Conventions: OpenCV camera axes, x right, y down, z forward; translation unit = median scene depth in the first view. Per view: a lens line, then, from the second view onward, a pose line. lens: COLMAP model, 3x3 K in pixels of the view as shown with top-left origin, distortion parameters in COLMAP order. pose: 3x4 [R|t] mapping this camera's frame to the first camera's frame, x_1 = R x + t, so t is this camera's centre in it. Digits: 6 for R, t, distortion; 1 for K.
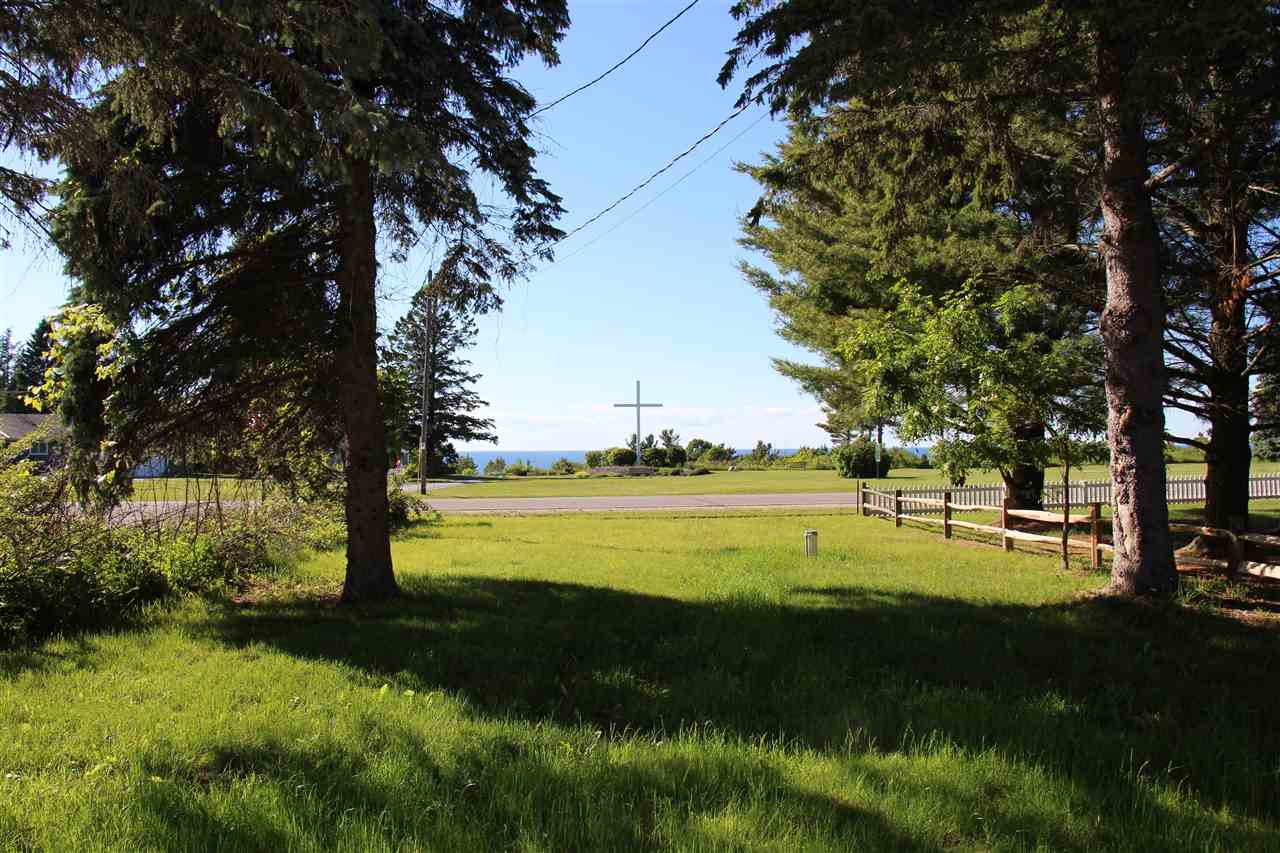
lens RADIAL K [[1053.1, 0, 640.0], [0, 1053.1, 426.5], [0, 0, 1]] dist [-0.146375, 0.003026]
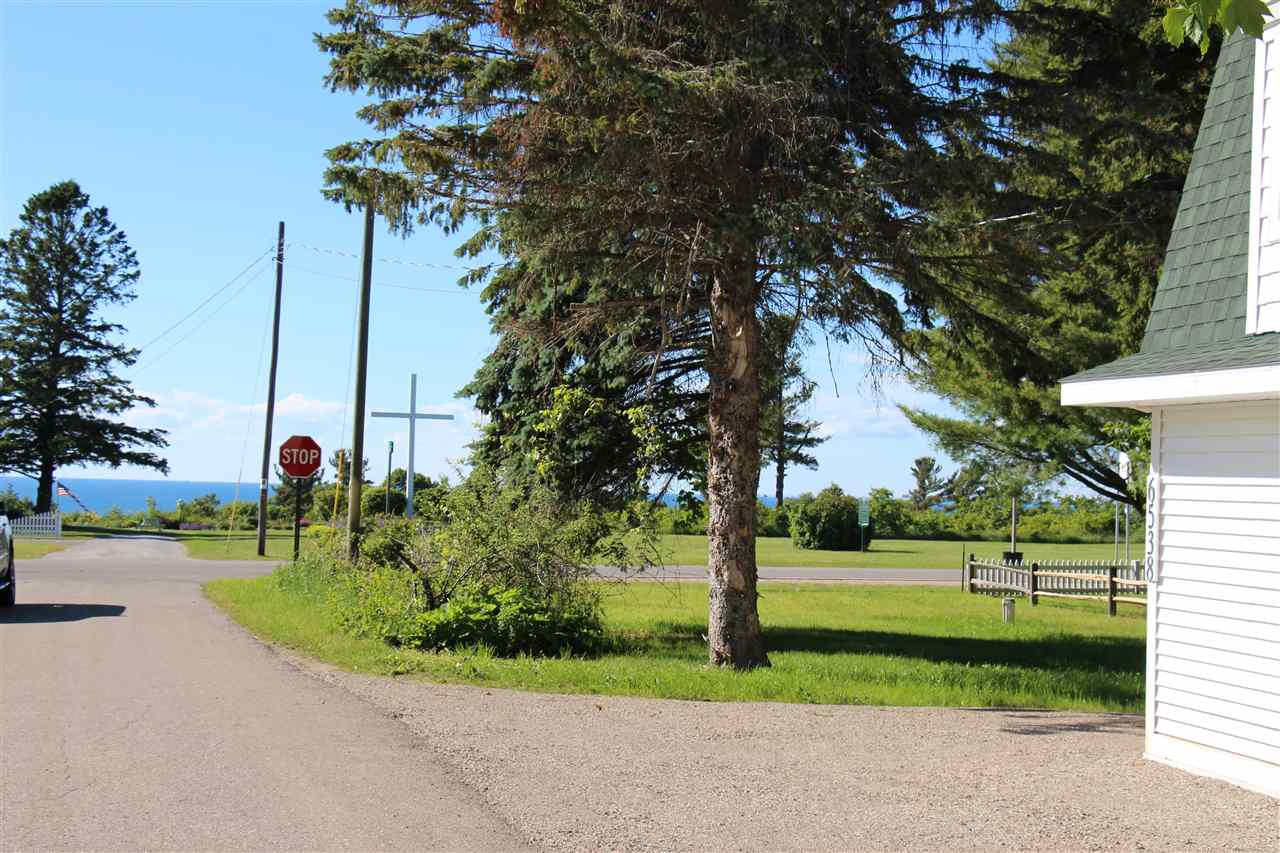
lens RADIAL K [[2027.3, 0, 640.0], [0, 2027.3, 426.5], [0, 0, 1]] dist [0.109179, 0.006922]
pose [[0.981077, 0.041358, 0.189150, -0.095518], [-0.039573, 0.999129, -0.013202, -0.004251], [-0.189532, 0.005467, 0.981859, -0.145086]]
